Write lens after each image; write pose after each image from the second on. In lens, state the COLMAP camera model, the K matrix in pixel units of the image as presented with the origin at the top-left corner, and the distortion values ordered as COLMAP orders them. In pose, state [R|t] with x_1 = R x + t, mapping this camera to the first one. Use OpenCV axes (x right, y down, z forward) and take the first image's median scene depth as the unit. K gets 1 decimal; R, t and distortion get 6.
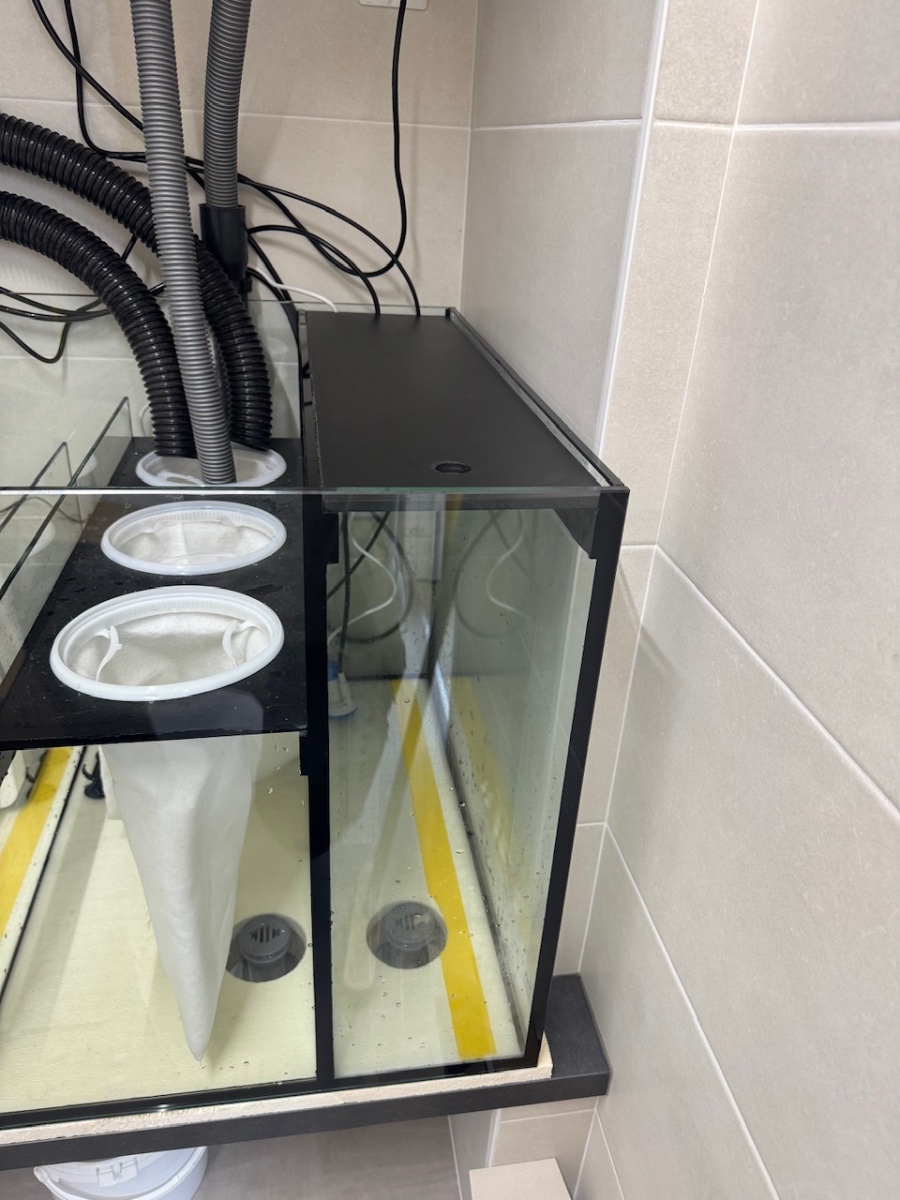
lens RADIAL K [[846.6, 0, 450.0], [0, 846.6, 600.0], [0, 0, 1]] dist [0.109538, -0.150275]
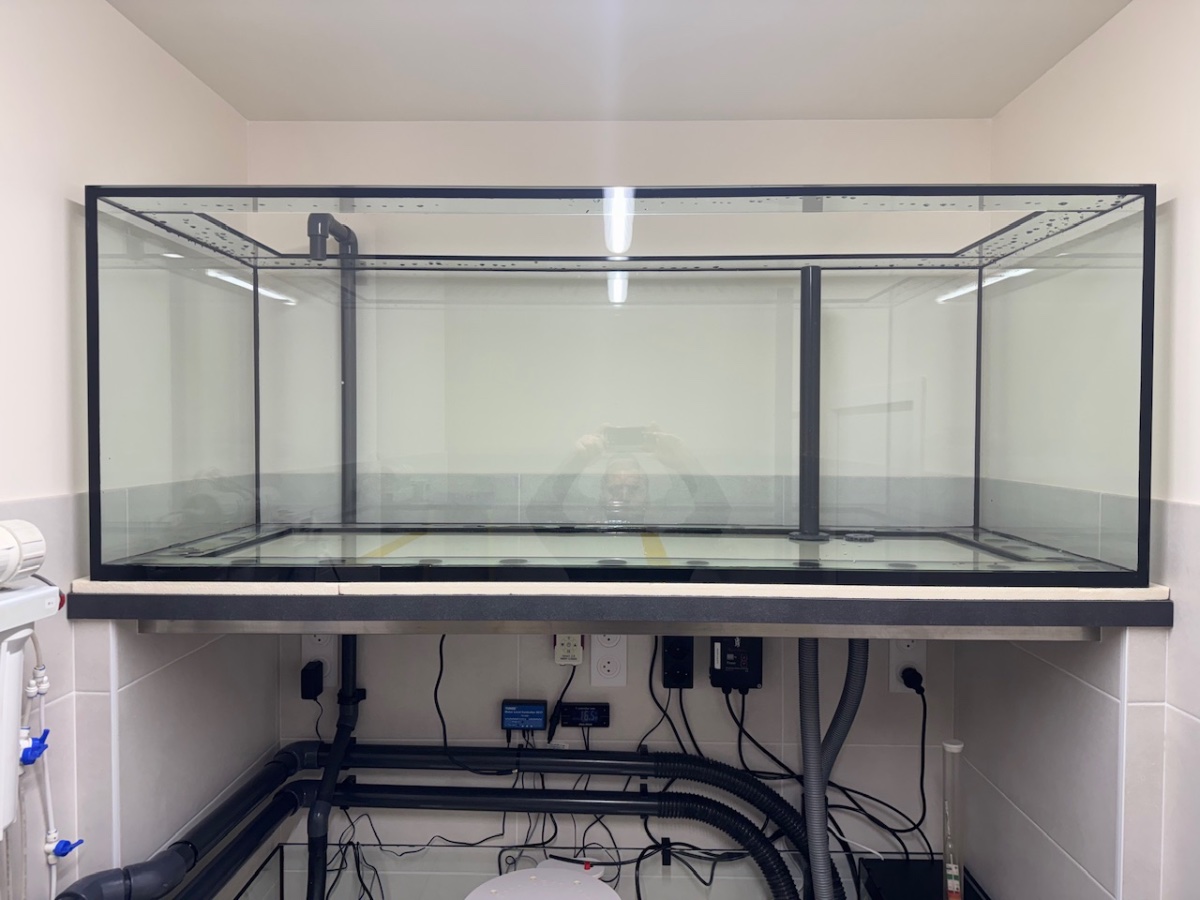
lens RADIAL K [[842.8, 0, 605.2], [0, 842.8, 450.8], [0, 0, 1]] dist [0.107835, -0.119843]
pose [[0.982733, -0.050025, -0.178138, -0.340878], [-0.036334, 0.891838, -0.450893, -0.285278], [0.181427, 0.449580, 0.874621, -0.947282]]
